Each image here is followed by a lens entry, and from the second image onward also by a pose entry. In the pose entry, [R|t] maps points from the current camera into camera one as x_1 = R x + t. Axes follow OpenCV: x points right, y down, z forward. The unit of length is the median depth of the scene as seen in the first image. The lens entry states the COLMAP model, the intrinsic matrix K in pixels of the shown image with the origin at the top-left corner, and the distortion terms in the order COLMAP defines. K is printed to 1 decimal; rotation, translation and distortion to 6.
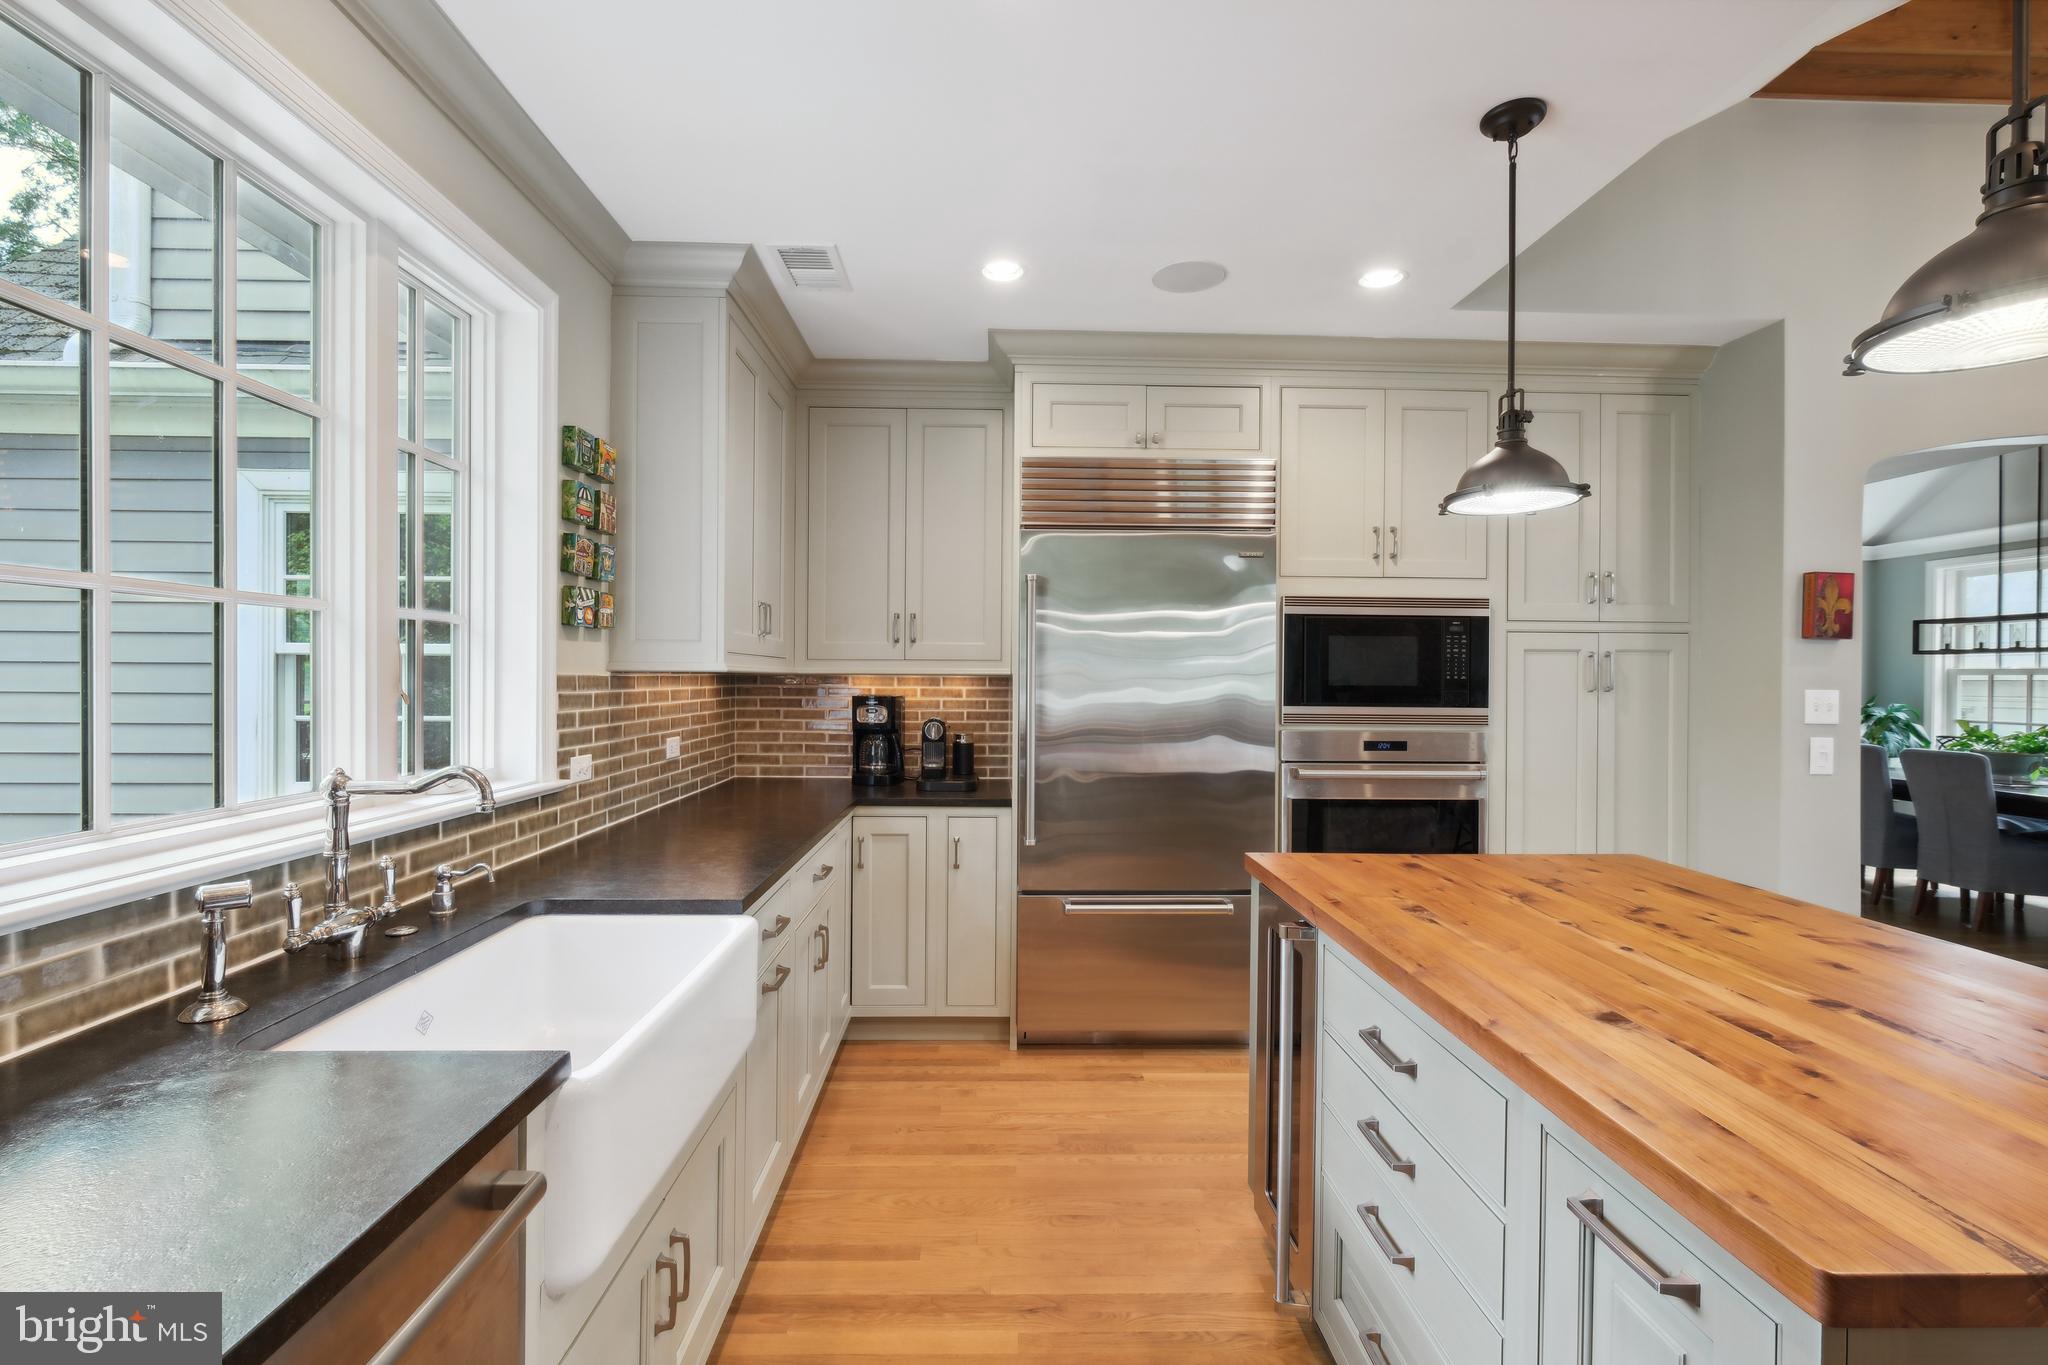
lens RADIAL K [[898.1, 0, 1022.9], [0, 898.1, 677.1], [0, 0, 1]] dist [-0.002780, 0.000606]
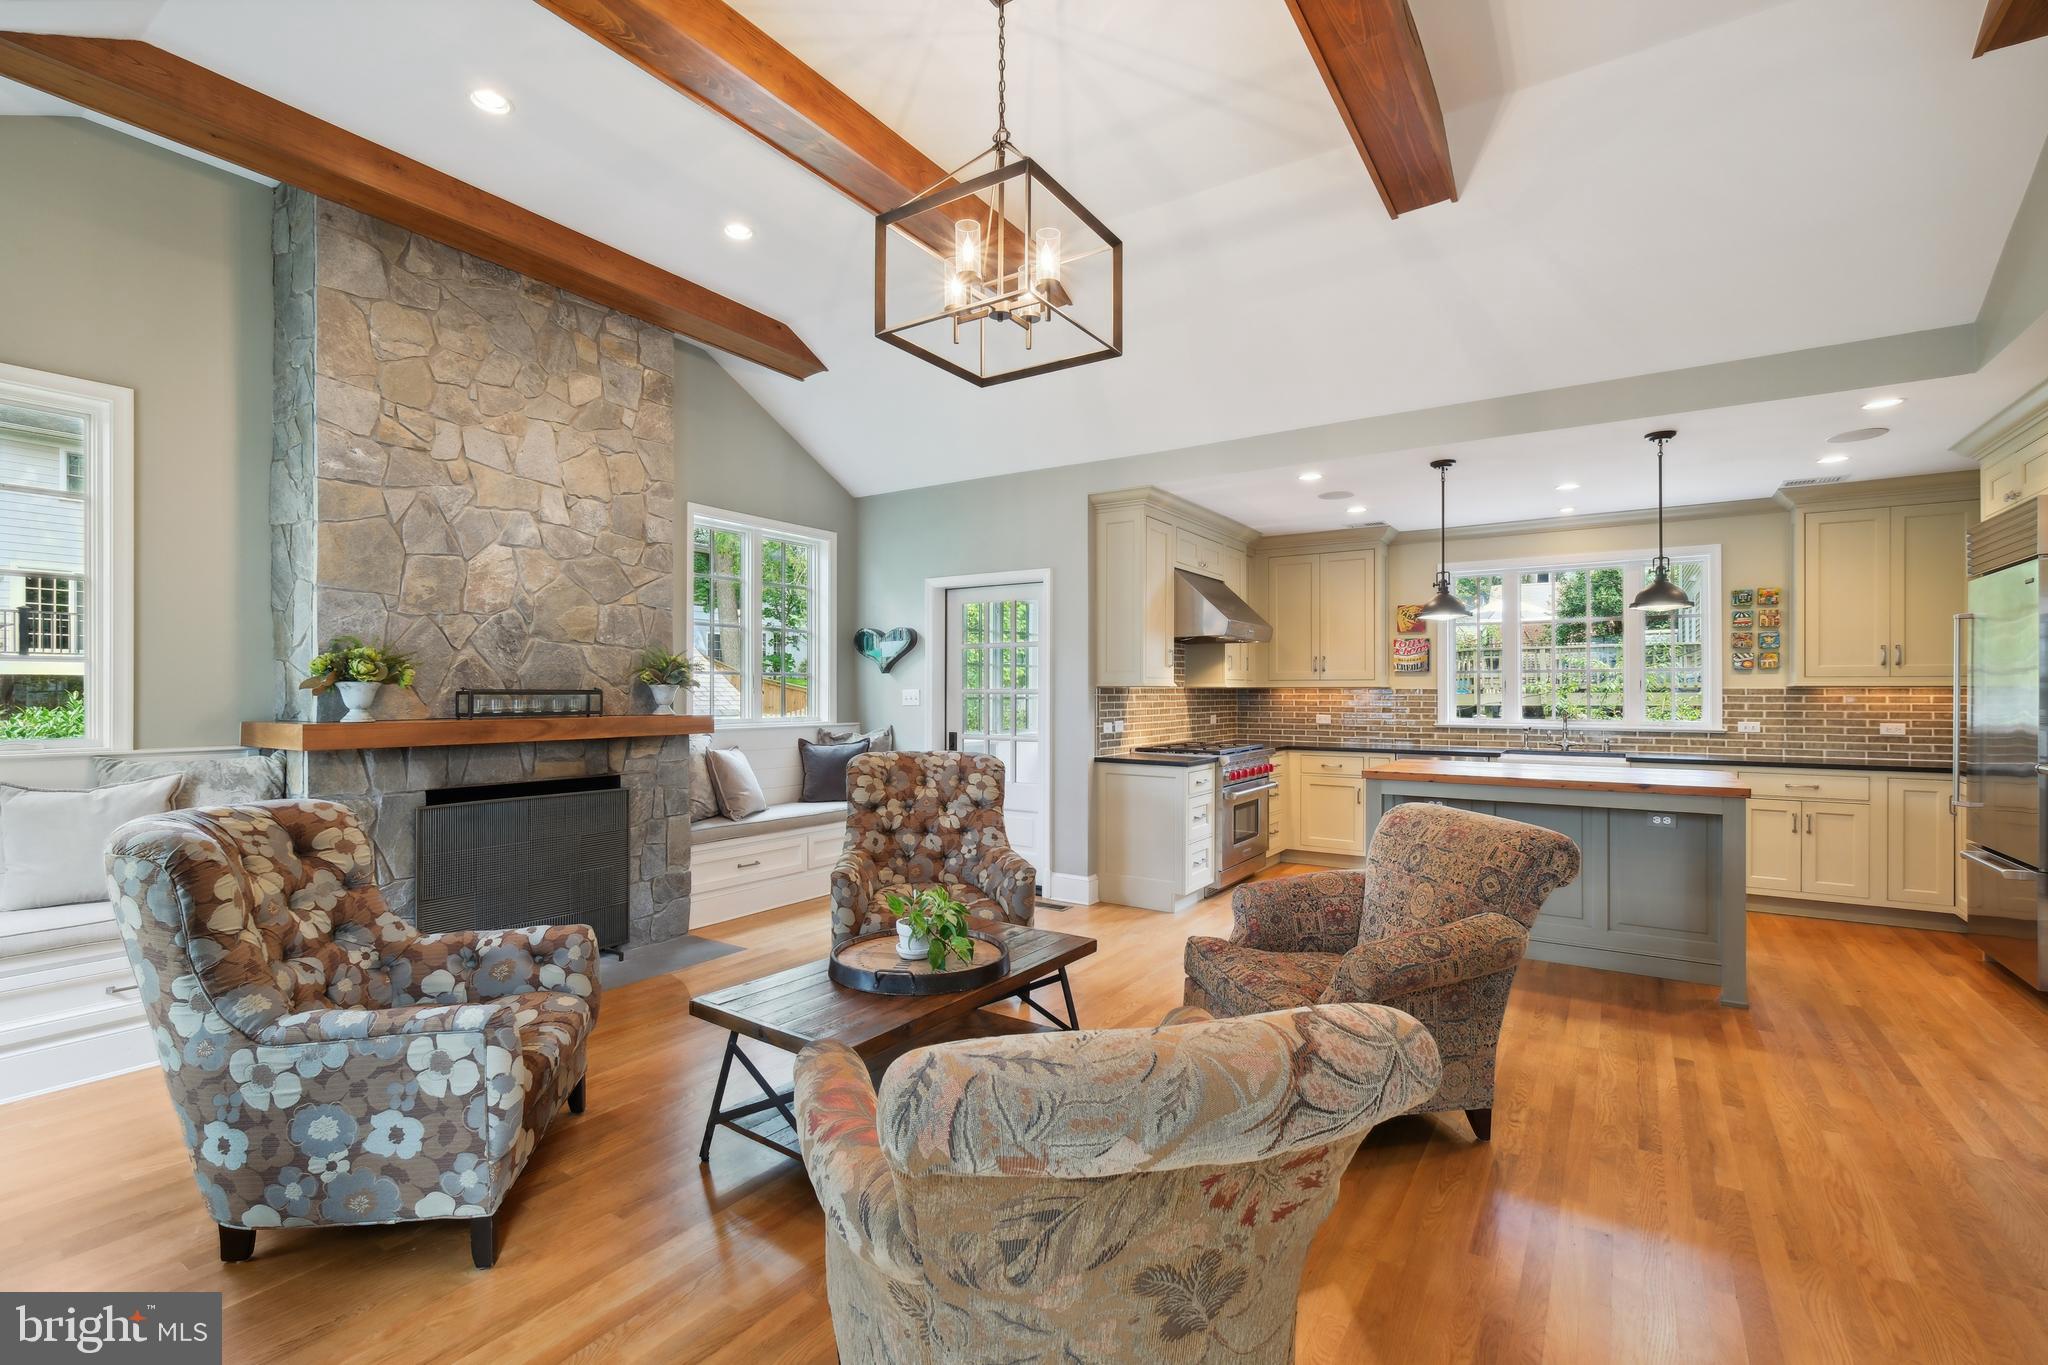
lens RADIAL K [[906.7, 0, 1024.0], [0, 906.7, 682.5], [0, 0, 1]] dist [-0.002067, -0.000484]
pose [[-0.572243, -0.016314, -0.819922, 1.940115], [-0.006358, 0.999860, -0.015457, 0.023615], [0.820060, -0.003632, -0.572267, 0.584419]]
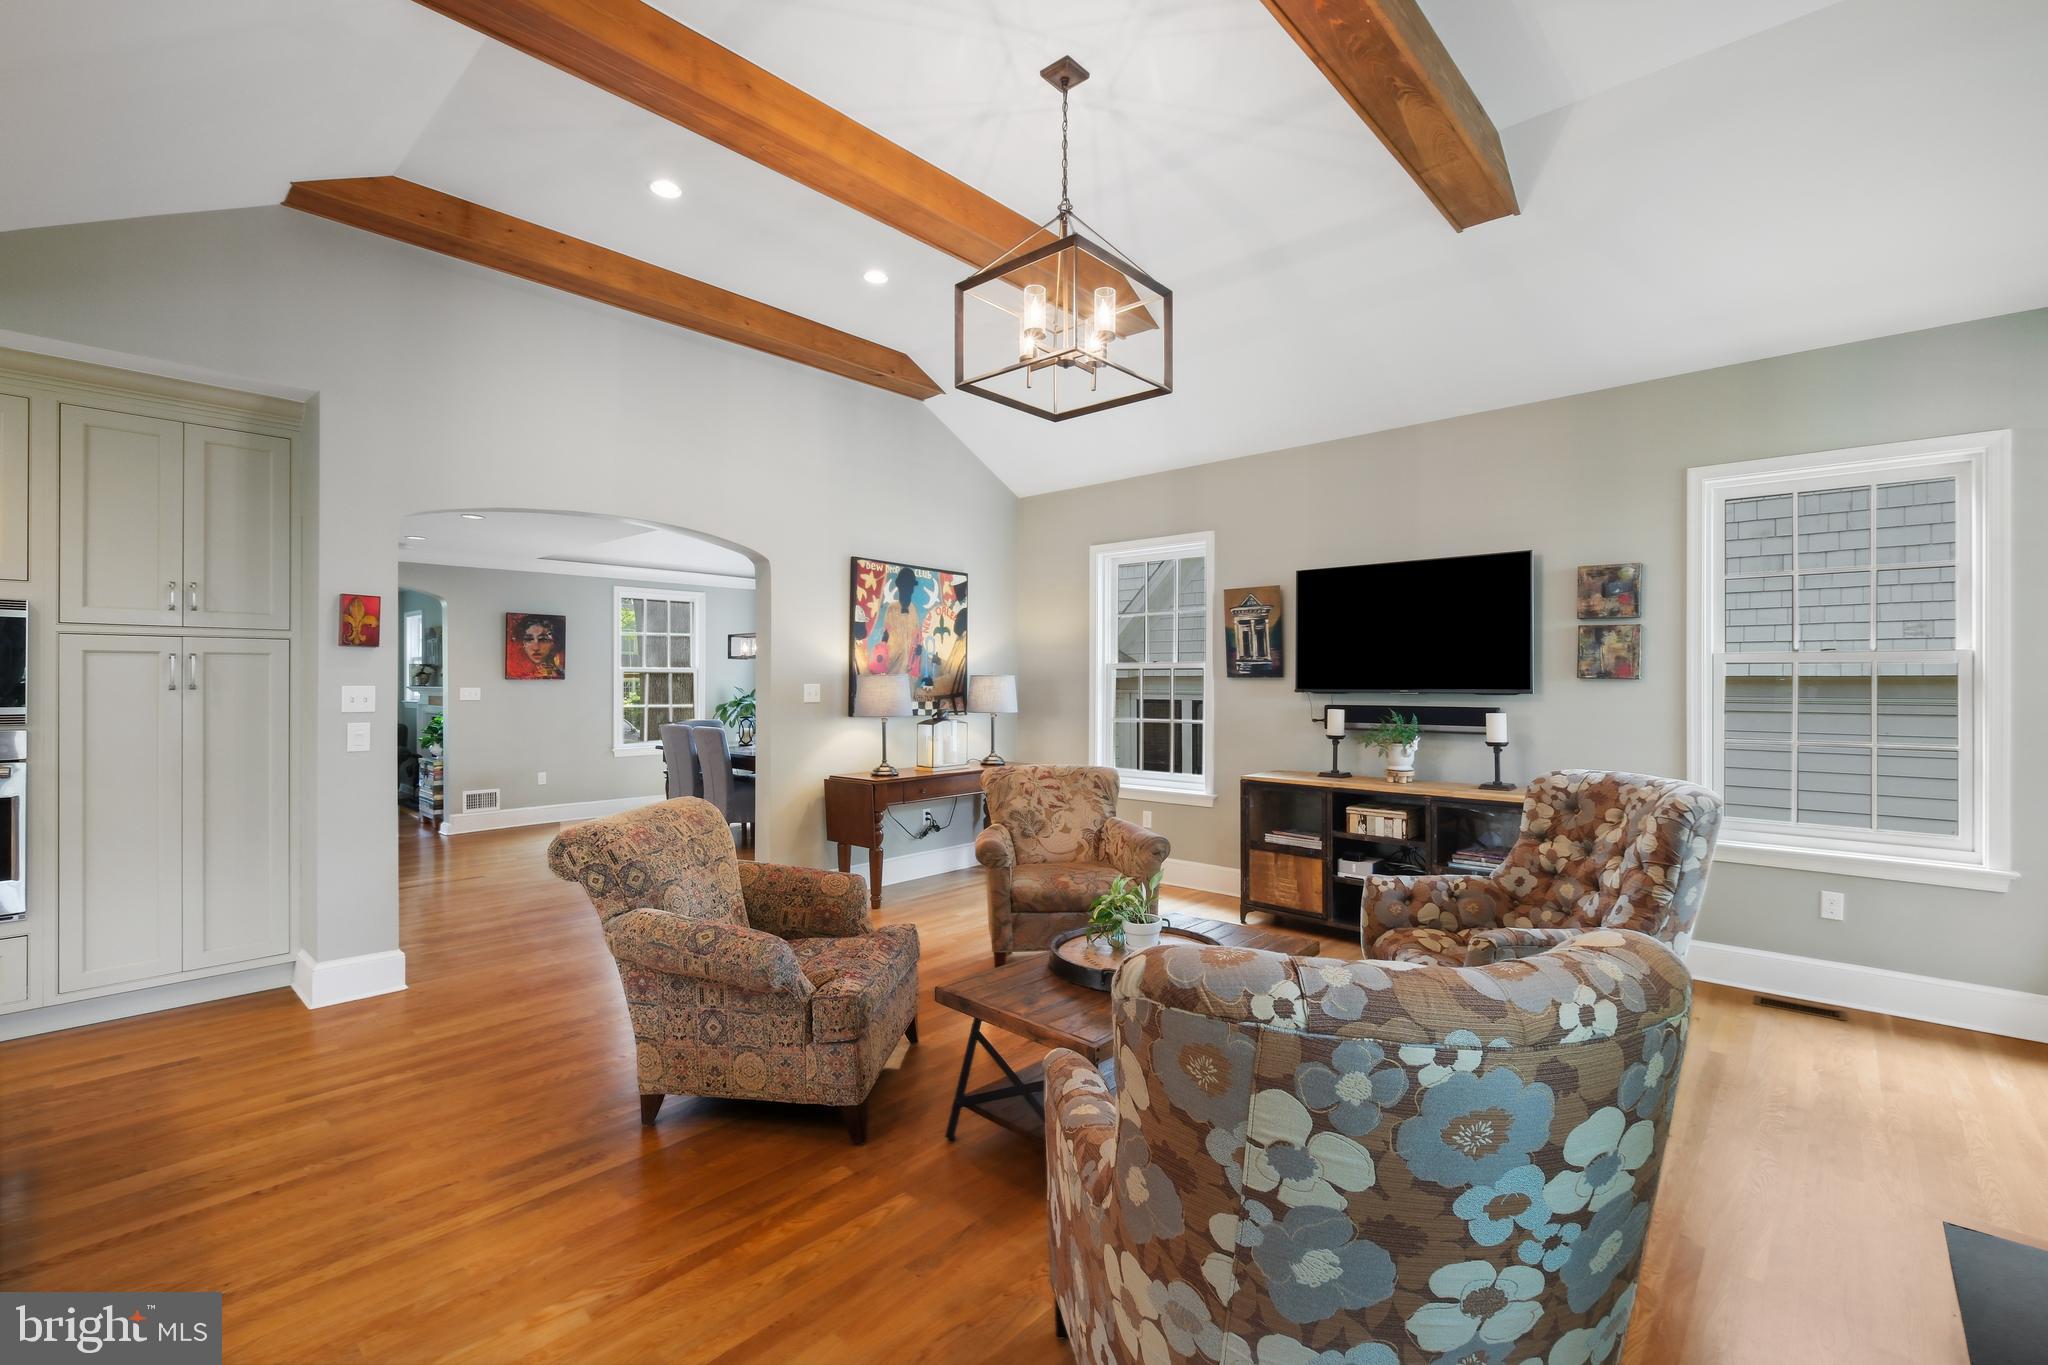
lens RADIAL K [[898.1, 0, 1022.9], [0, 898.1, 677.1], [0, 0, 1]] dist [-0.002780, 0.000606]
pose [[0.691669, -0.004164, 0.722203, 0.569332], [0.004413, 0.999989, 0.001539, 0.003475], [-0.722201, 0.002123, 0.691680, -0.533357]]
